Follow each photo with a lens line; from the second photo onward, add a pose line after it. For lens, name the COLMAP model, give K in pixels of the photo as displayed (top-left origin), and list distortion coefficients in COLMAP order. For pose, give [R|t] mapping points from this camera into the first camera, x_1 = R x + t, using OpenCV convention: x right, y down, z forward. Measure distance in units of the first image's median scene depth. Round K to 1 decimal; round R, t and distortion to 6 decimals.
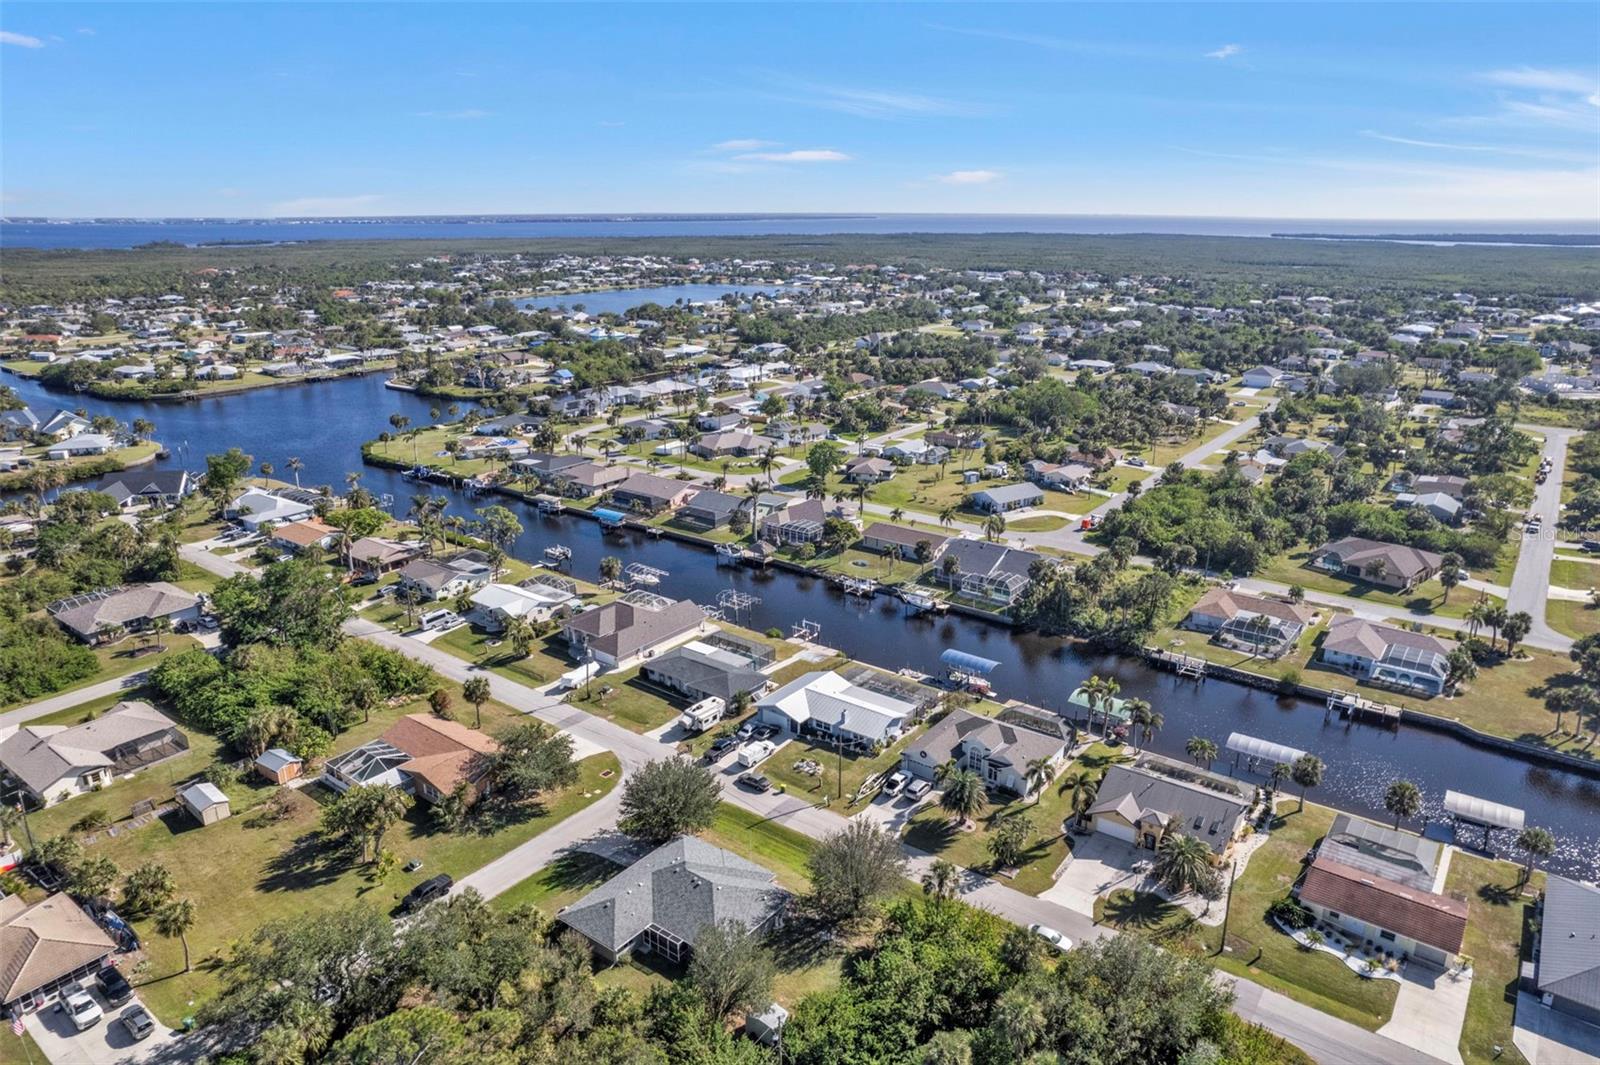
lens RADIAL K [[1025.0, 0, 810.6], [0, 1025.0, 542.7], [0, 0, 1]] dist [-0.073023, 0.060399]
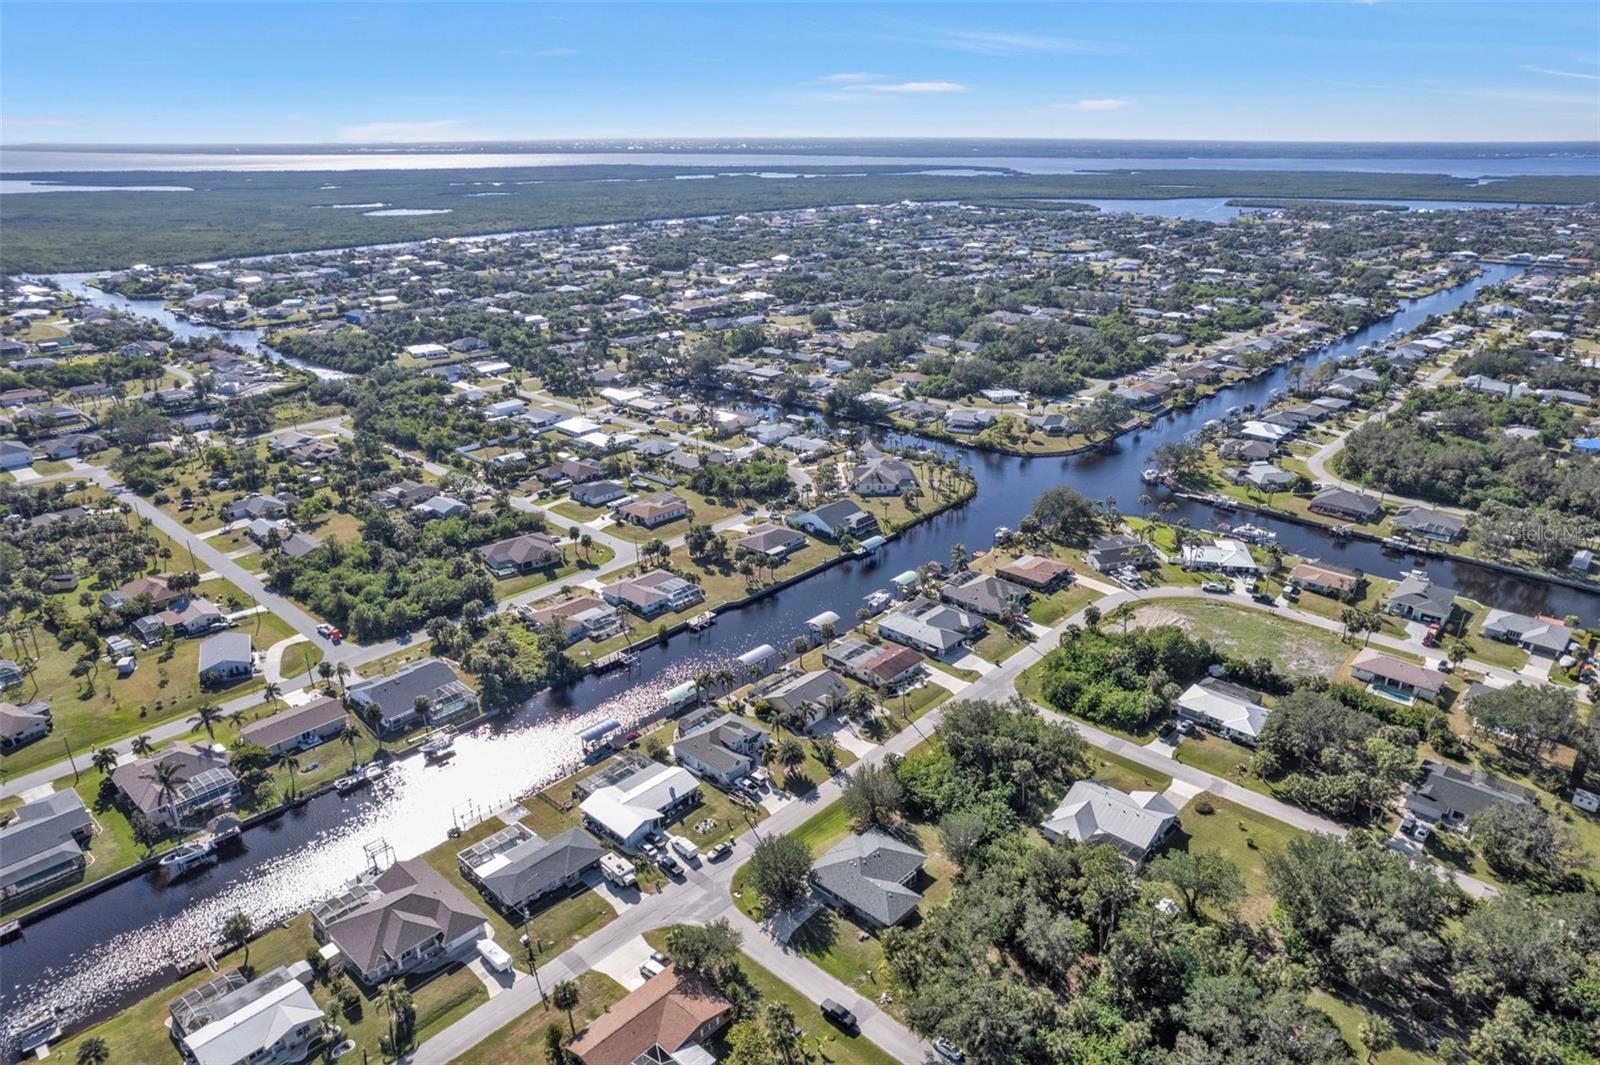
lens RADIAL K [[1025.0, 0, 810.6], [0, 1025.0, 542.7], [0, 0, 1]] dist [-0.073023, 0.060399]
pose [[0.096613, -0.375505, 0.921771, -0.753419], [0.312165, 0.890808, 0.330173, -0.359174], [-0.945103, 0.255845, 0.203283, 0.331663]]
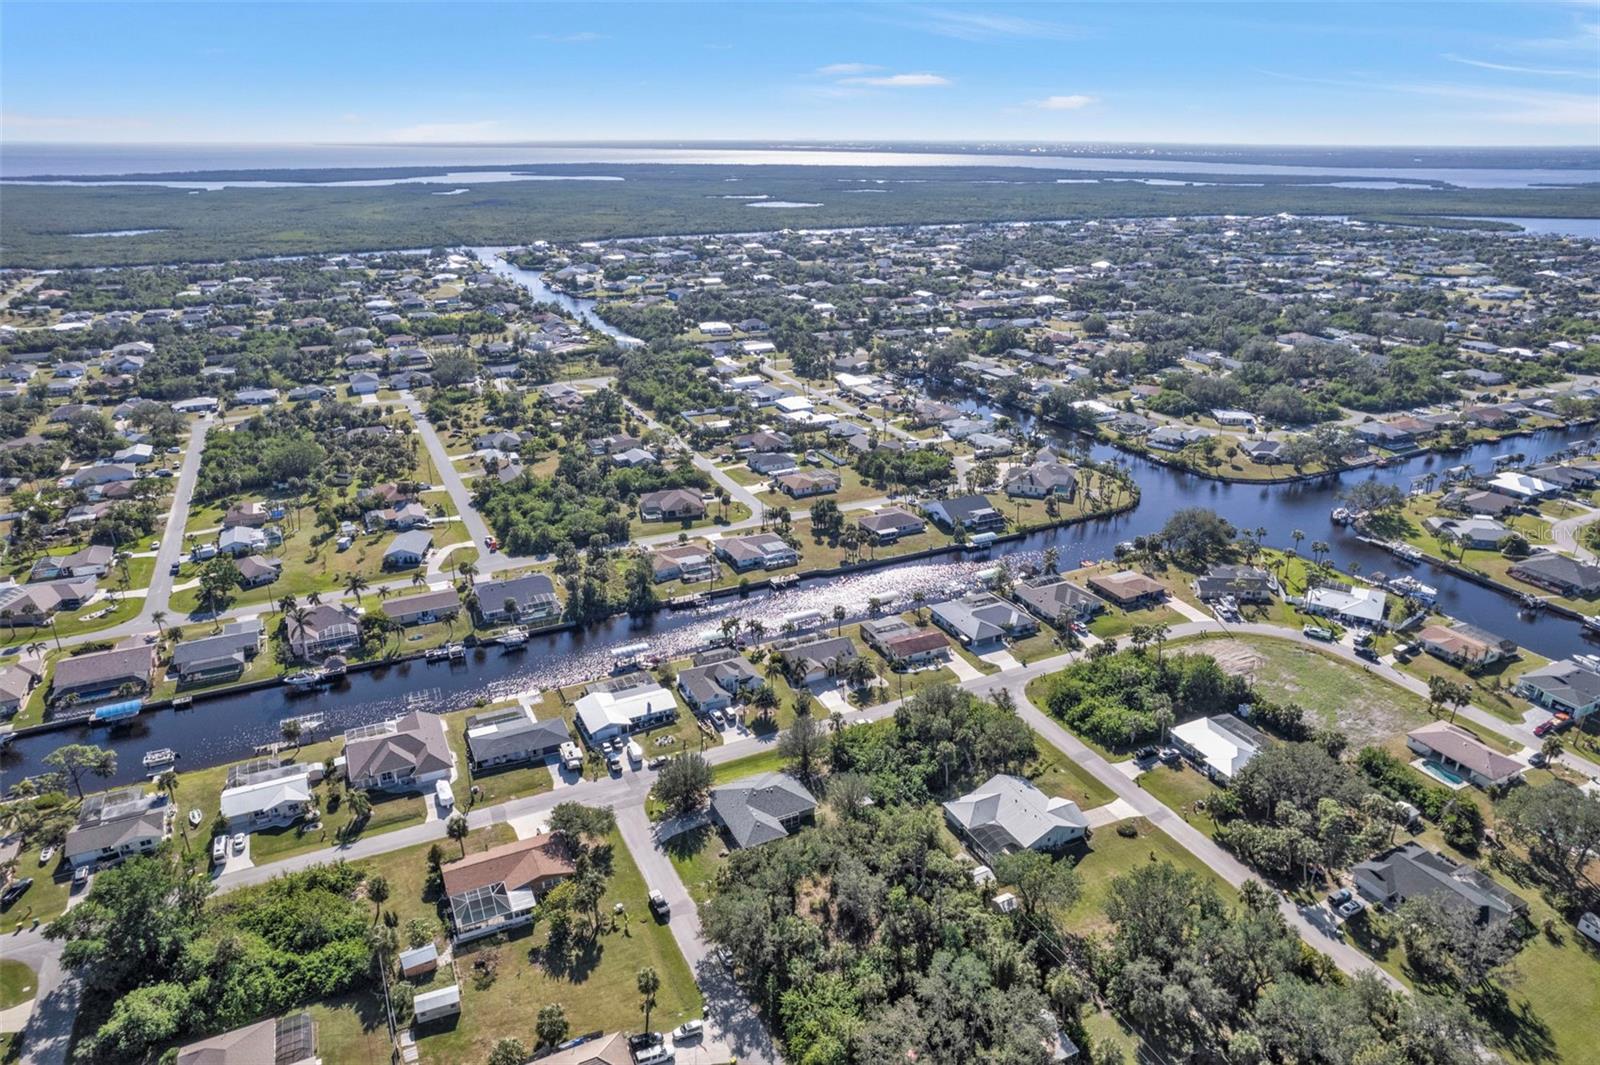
lens RADIAL K [[1025.0, 0, 810.6], [0, 1025.0, 542.7], [0, 0, 1]] dist [-0.073023, 0.060399]
pose [[0.455120, -0.333684, 0.825543, -0.741330], [0.277317, 0.934135, 0.224693, -0.240245], [-0.846145, 0.126675, 0.517680, -0.027194]]
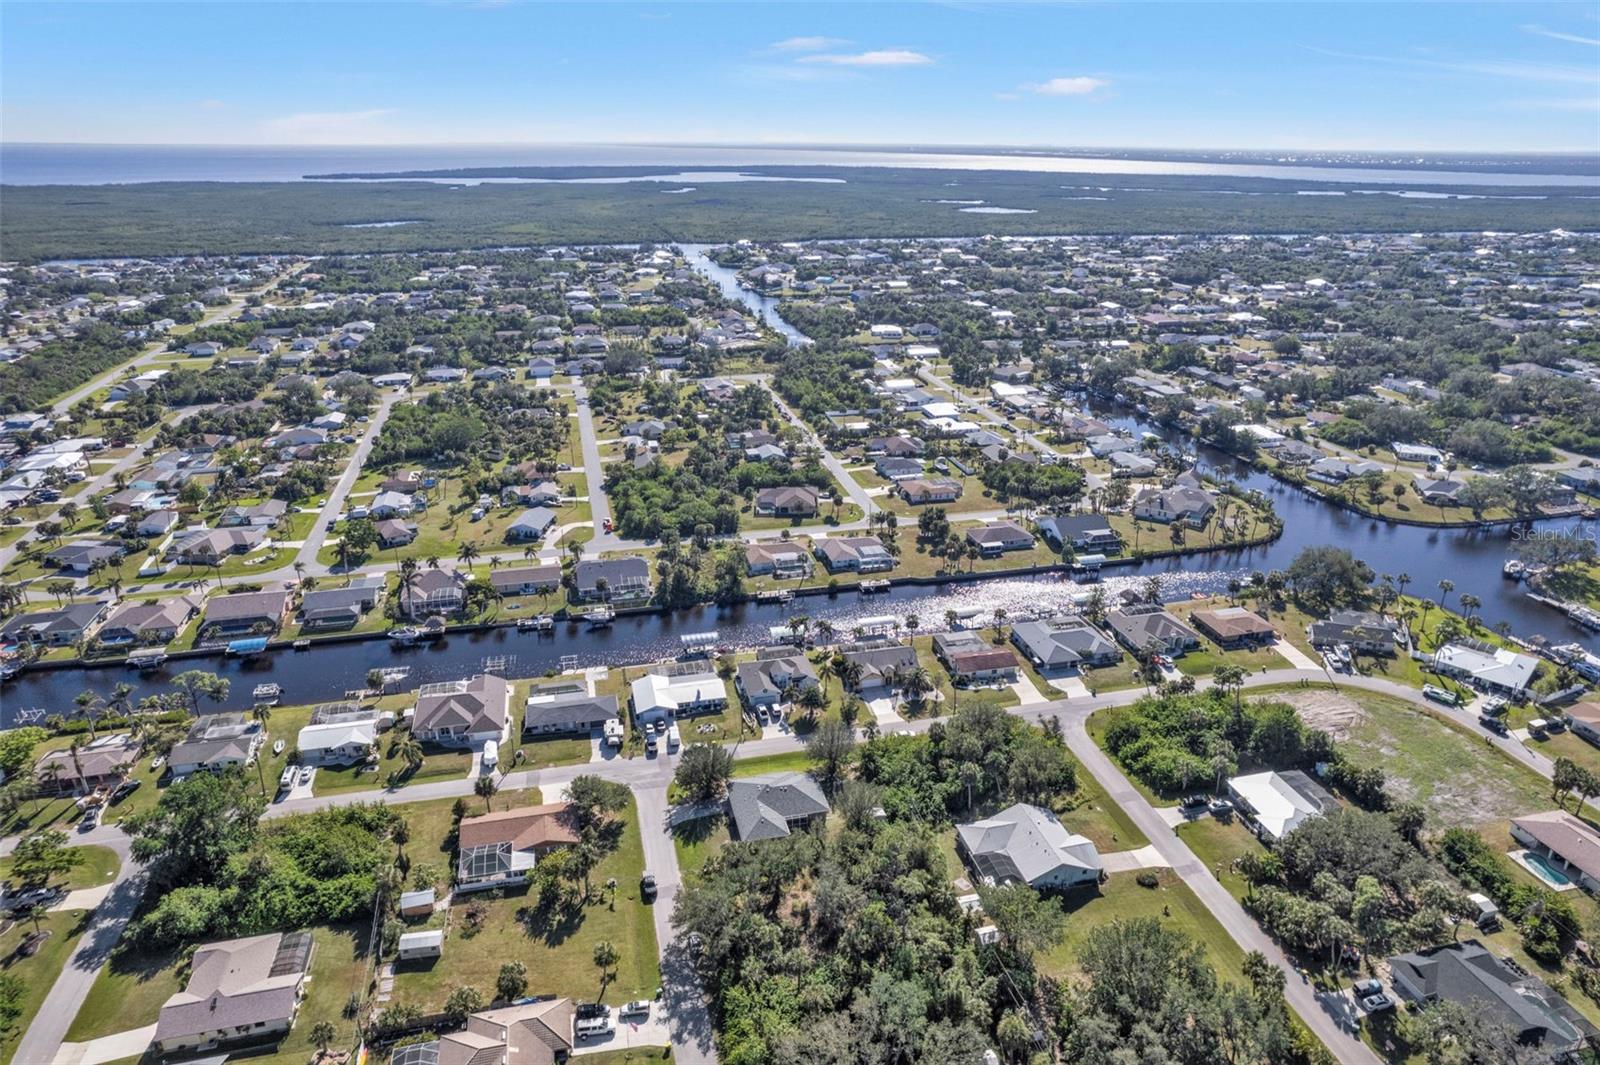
lens RADIAL K [[1025.0, 0, 810.6], [0, 1025.0, 542.7], [0, 0, 1]] dist [-0.073023, 0.060399]
pose [[0.634224, -0.285779, 0.718394, -0.654983], [0.238434, 0.956186, 0.169875, -0.198072], [-0.735465, 0.063551, 0.674576, -0.148434]]
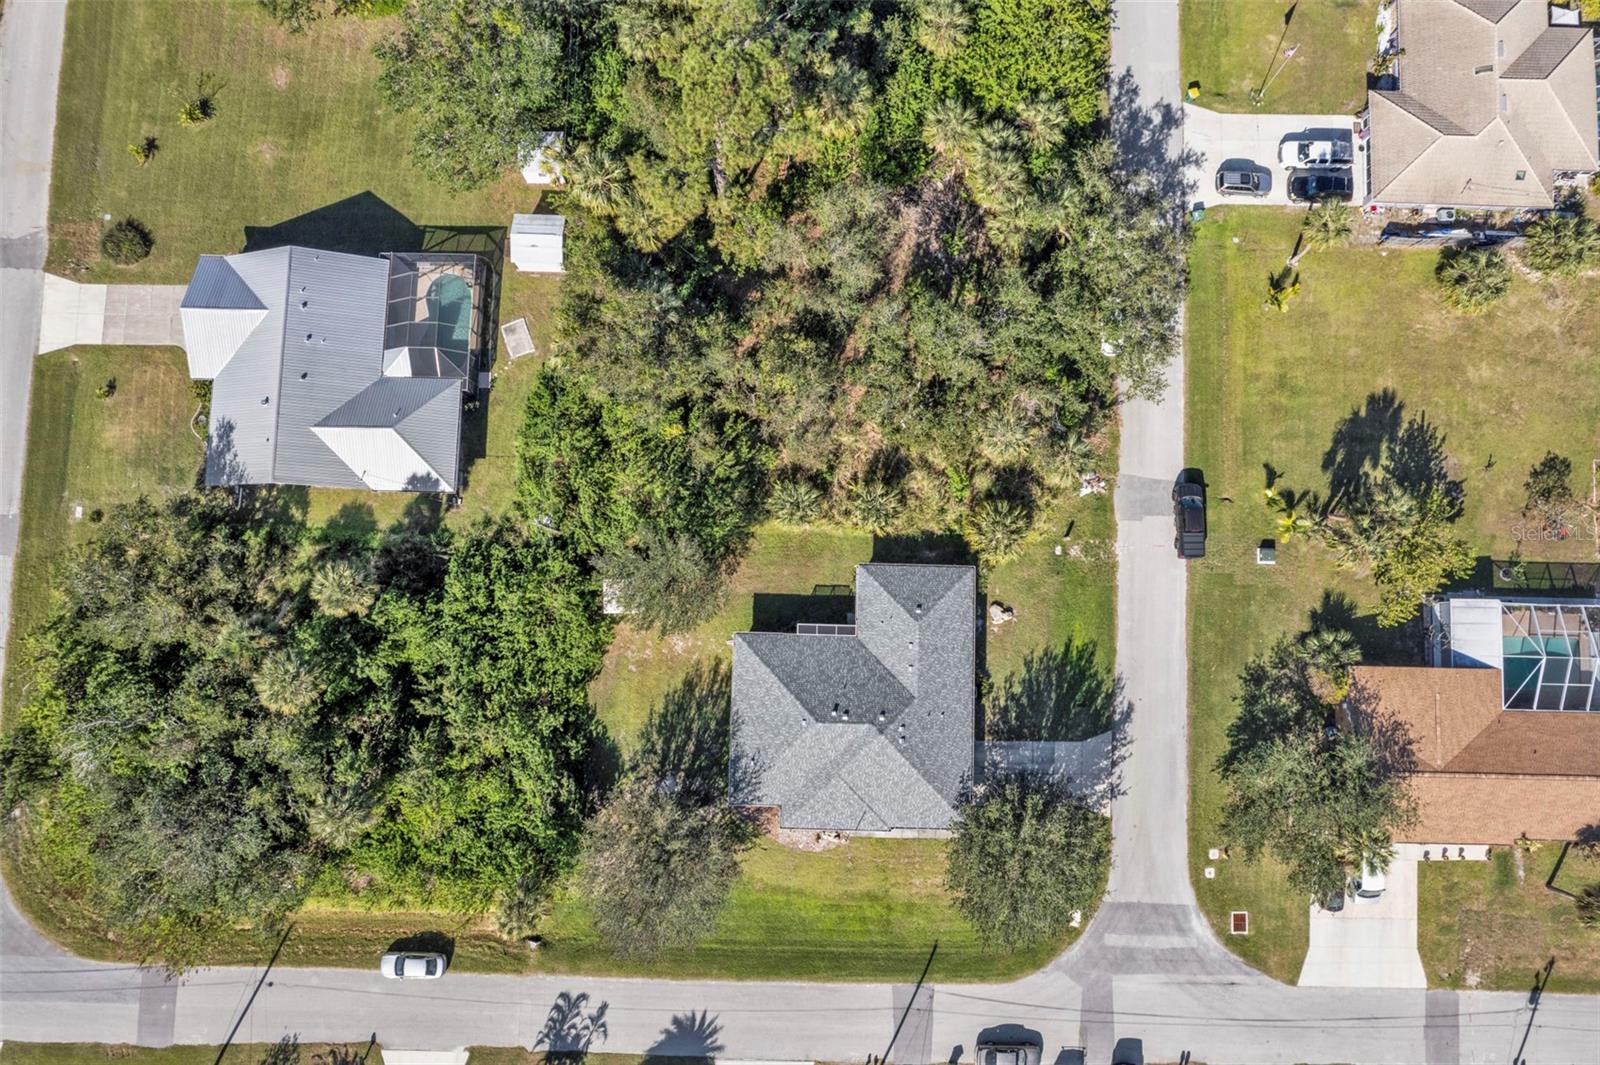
lens RADIAL K [[1025.0, 0, 810.6], [0, 1025.0, 542.7], [0, 0, 1]] dist [-0.073023, 0.060399]
pose [[-0.814427, 0.576339, -0.067396, -0.060278], [-0.195864, -0.163713, 0.966869, -0.155348], [0.546210, 0.800645, 0.246216, 0.381303]]
